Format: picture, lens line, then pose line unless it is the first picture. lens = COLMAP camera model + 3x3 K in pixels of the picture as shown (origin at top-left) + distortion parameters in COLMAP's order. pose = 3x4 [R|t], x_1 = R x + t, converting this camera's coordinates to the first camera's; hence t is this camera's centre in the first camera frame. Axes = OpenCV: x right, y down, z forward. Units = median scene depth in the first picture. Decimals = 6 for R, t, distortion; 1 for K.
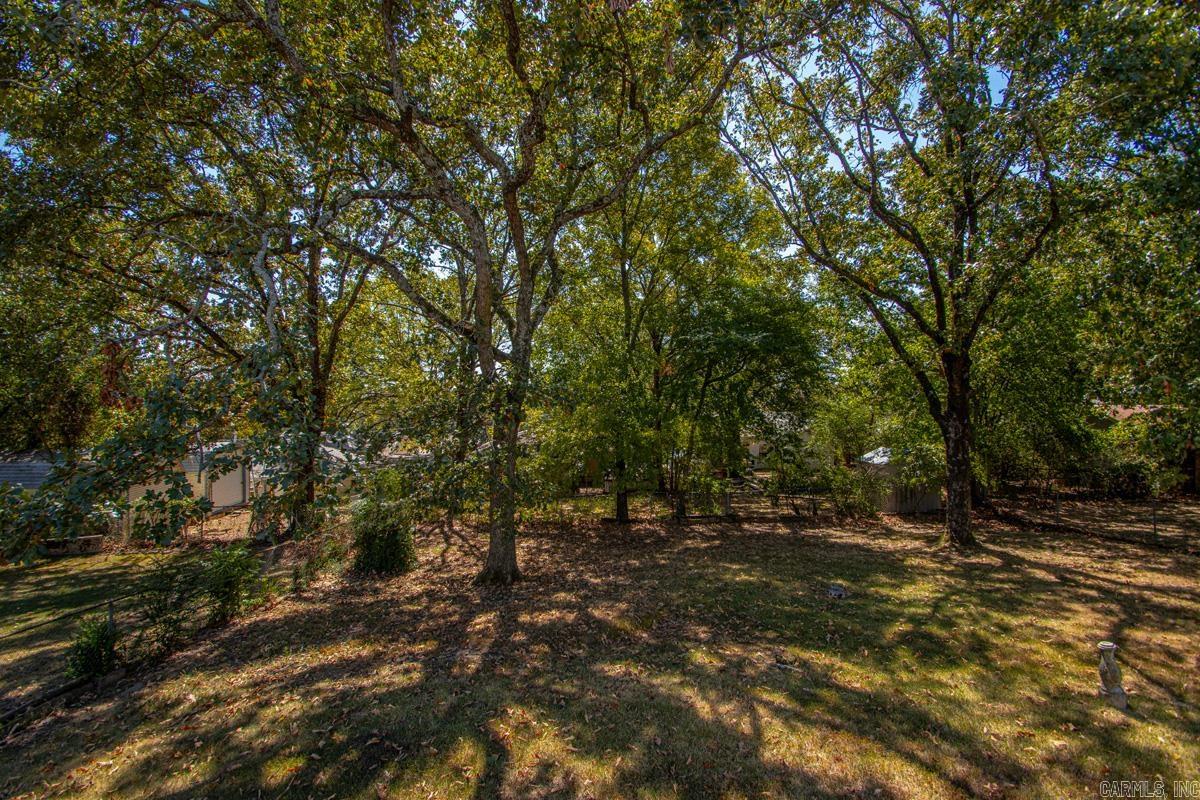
lens RADIAL K [[554.6, 0, 594.9], [0, 554.6, 396.8], [0, 0, 1]] dist [0.000635, -0.005397]
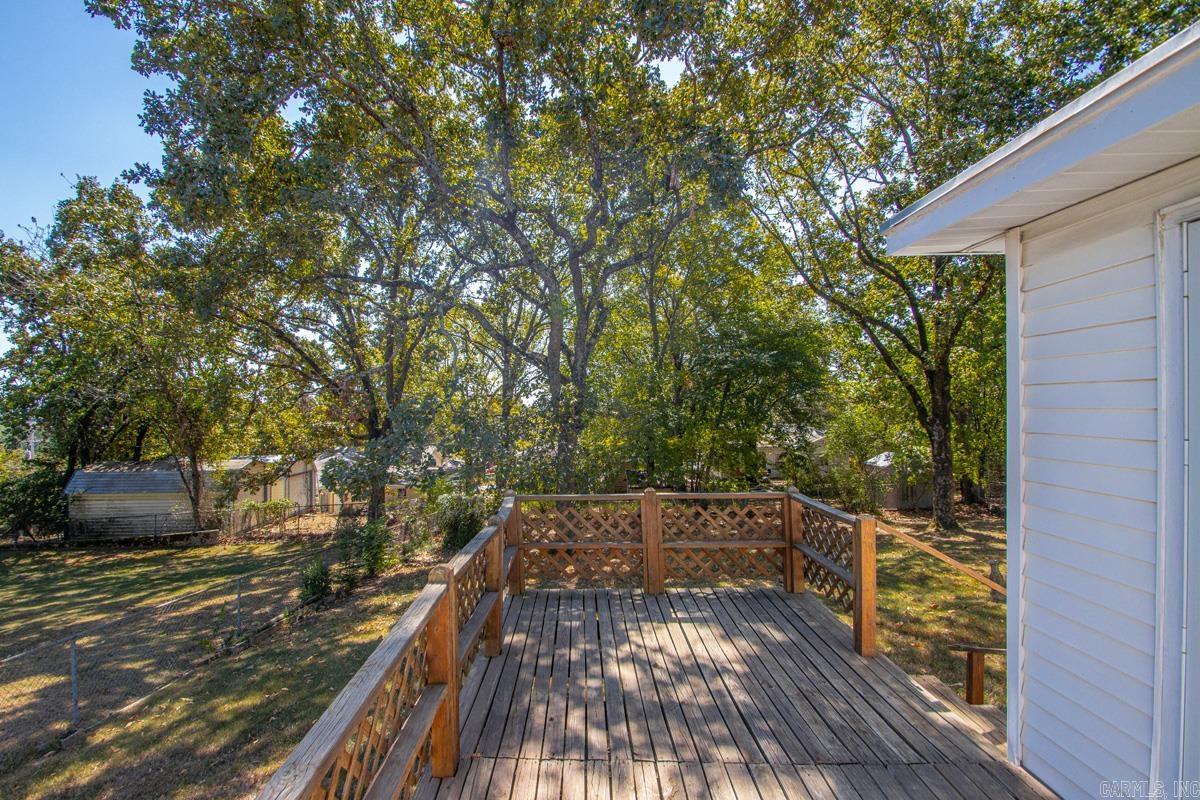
lens RADIAL K [[554.6, 0, 561.8], [0, 554.6, 418.2], [0, 0, 1]] dist [0.000635, -0.005397]
pose [[0.996415, -0.012100, -0.083735, -0.052571], [0.012976, 0.999866, 0.009934, 0.004256], [0.083604, -0.010985, 0.996438, -0.227235]]
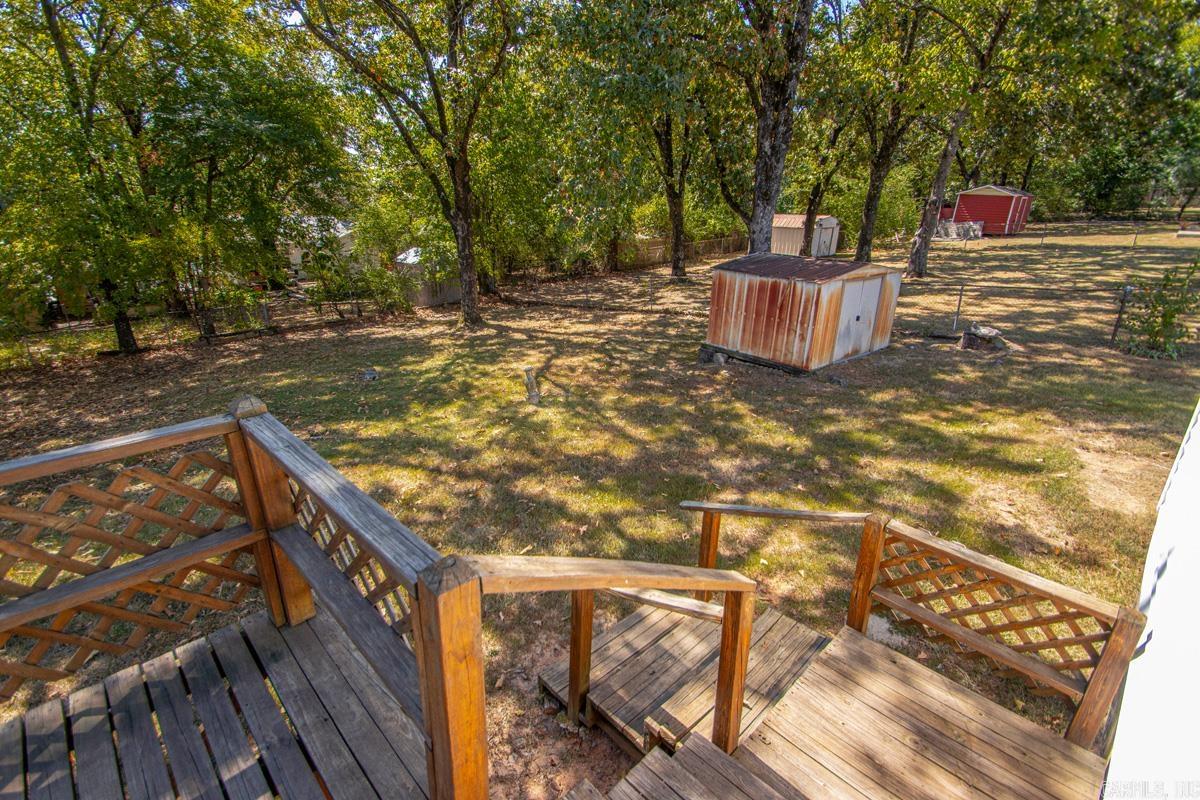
lens RADIAL K [[554.6, 0, 581.3], [0, 554.6, 396.9], [0, 0, 1]] dist [0.000635, -0.005397]
pose [[0.743151, -0.213512, 0.634145, 0.013985], [-0.011344, 0.943568, 0.330986, 0.005002], [-0.669028, -0.253166, 0.698791, -0.071340]]
